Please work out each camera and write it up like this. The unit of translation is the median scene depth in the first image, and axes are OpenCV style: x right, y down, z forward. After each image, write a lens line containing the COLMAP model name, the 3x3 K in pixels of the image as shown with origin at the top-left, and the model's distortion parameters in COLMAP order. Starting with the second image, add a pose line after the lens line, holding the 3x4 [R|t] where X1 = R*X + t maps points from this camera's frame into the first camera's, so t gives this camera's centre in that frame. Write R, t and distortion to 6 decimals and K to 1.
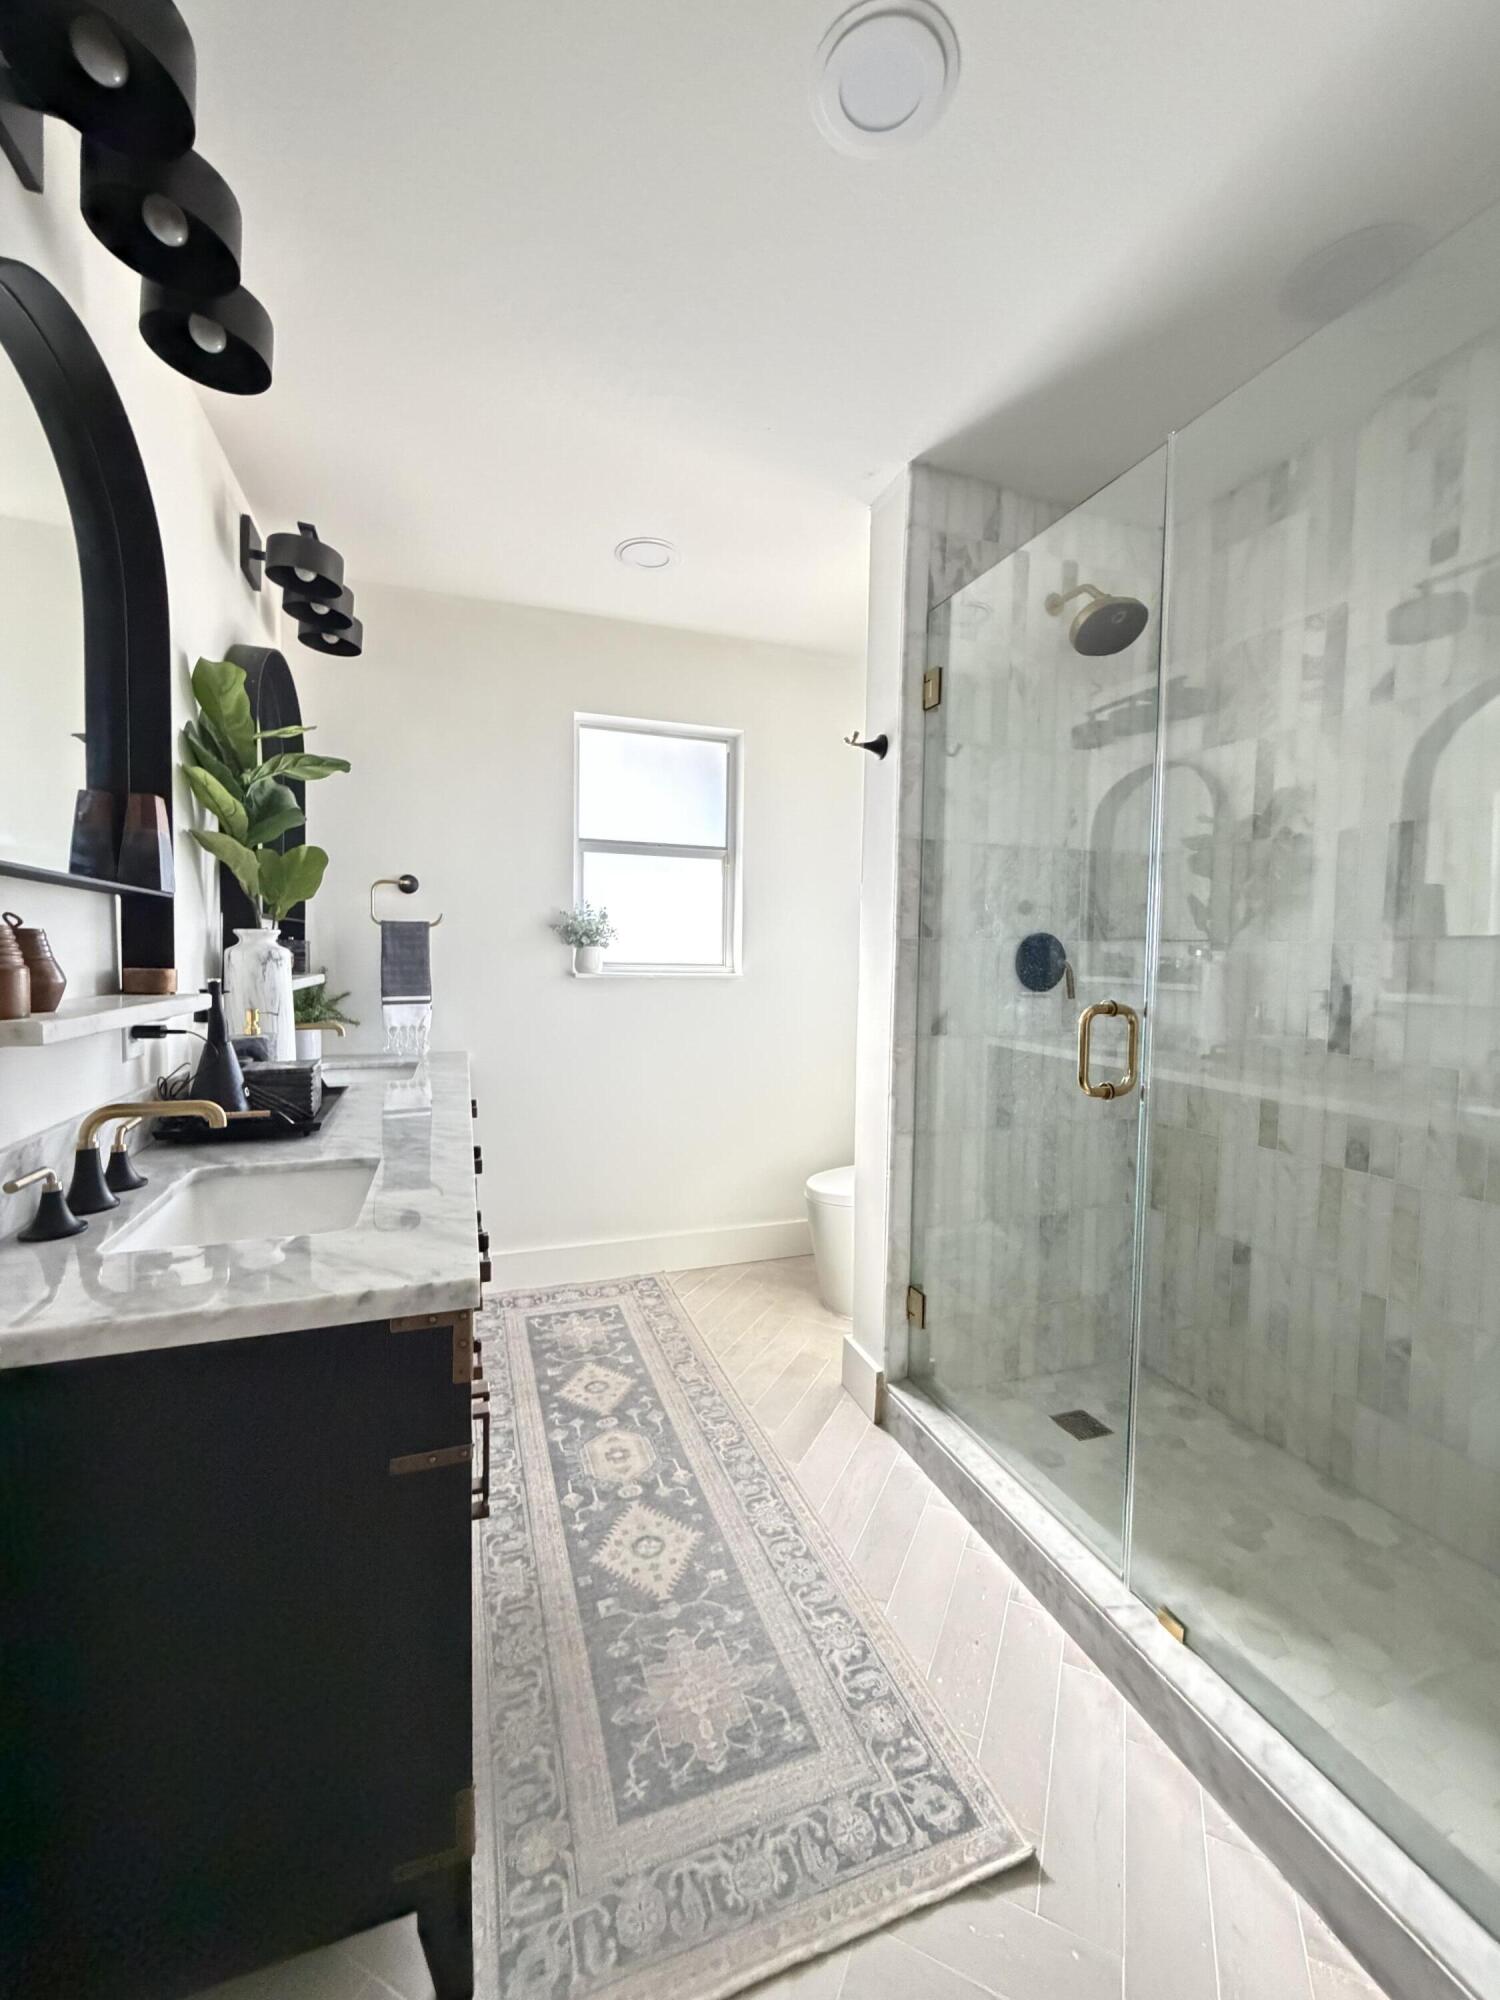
lens RADIAL K [[792.0, 0, 749.1], [0, 792.0, 996.3], [0, 0, 1]] dist [0.001022, 0.000231]
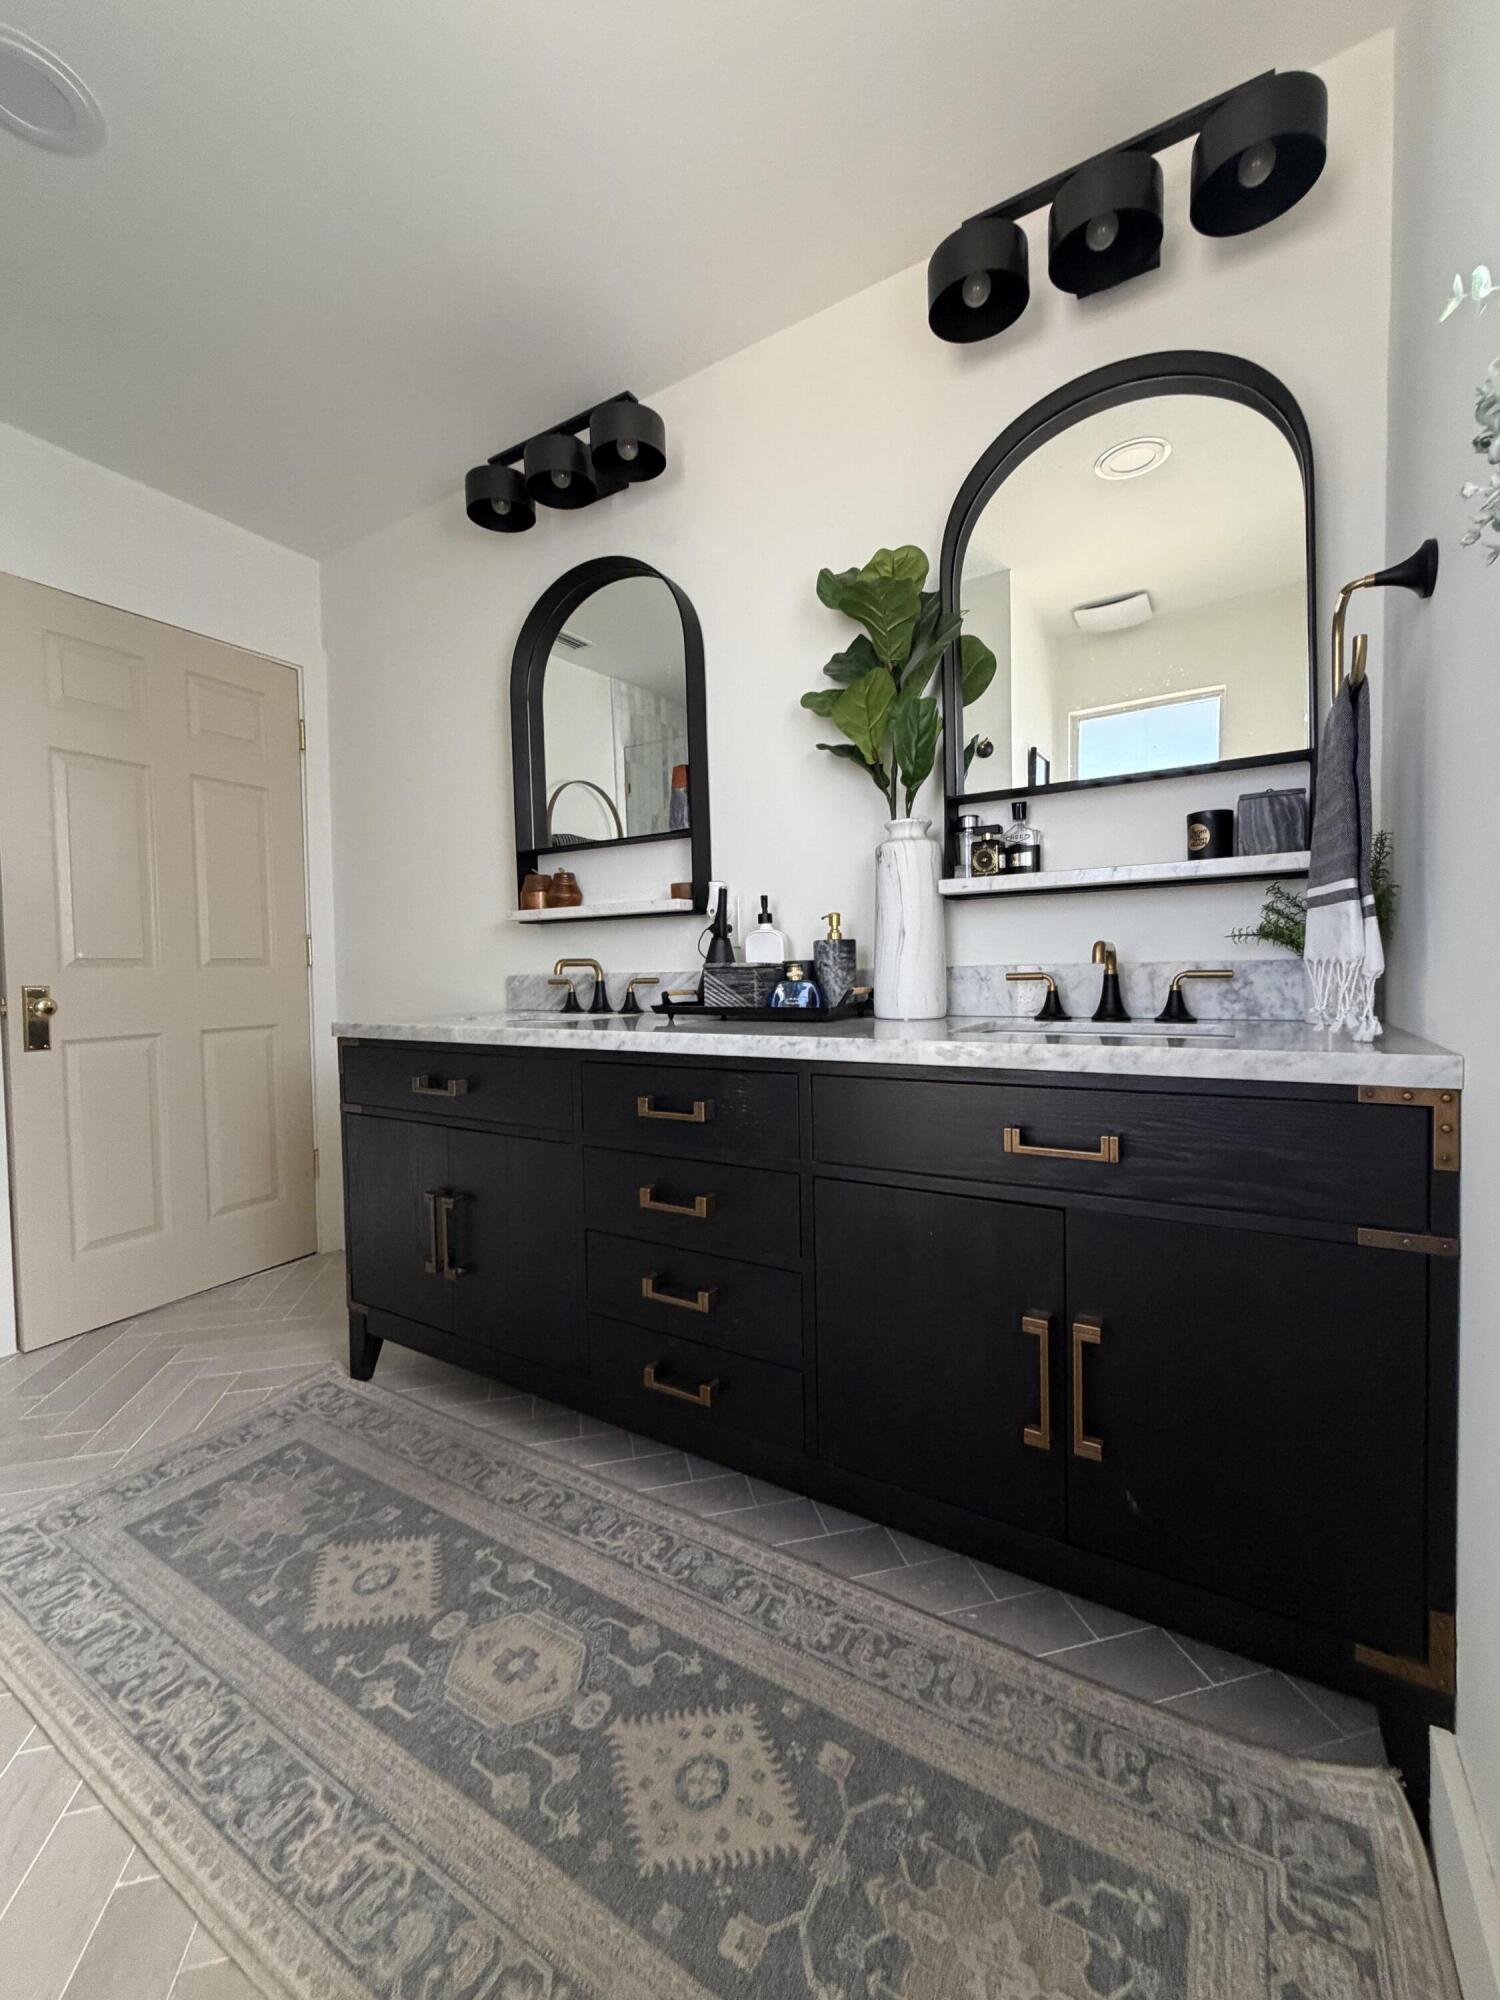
lens RADIAL K [[792.0, 0, 751.0], [0, 792.0, 995.8], [0, 0, 1]] dist [0.001022, 0.000231]
pose [[-0.778544, 0.019898, -0.627275, 0.058262], [-0.026457, 0.997568, 0.064481, 0.051761], [0.627033, 0.066797, -0.776124, 1.631063]]
